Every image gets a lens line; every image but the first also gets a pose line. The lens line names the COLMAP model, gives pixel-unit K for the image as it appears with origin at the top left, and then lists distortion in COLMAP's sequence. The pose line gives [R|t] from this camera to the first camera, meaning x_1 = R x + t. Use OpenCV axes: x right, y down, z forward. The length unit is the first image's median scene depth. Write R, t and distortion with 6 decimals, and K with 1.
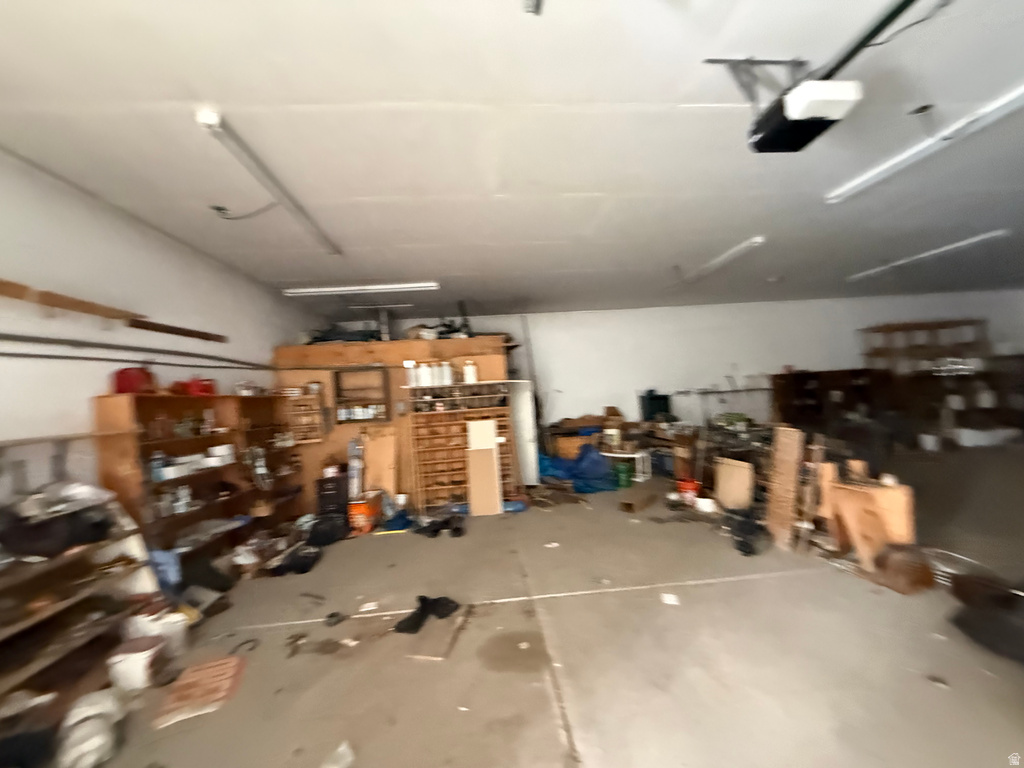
lens RADIAL K [[407.1, 0, 509.1], [0, 407.1, 381.2], [0, 0, 1]] dist [0.000271, -0.000119]
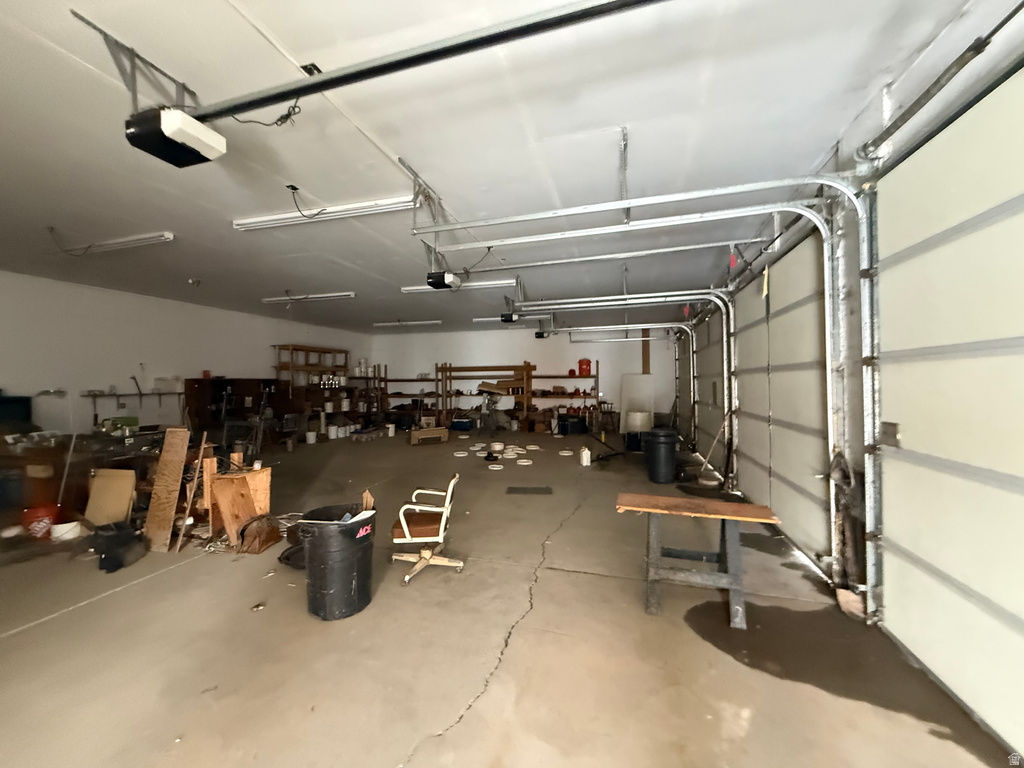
lens RADIAL K [[407.1, 0, 509.1], [0, 407.1, 381.2], [0, 0, 1]] dist [0.000271, -0.000119]
pose [[0.351887, 0.060777, 0.934067, 0.023572], [-0.040781, 0.997938, -0.049570, 0.014553], [-0.935154, -0.020649, 0.353640, -0.131196]]
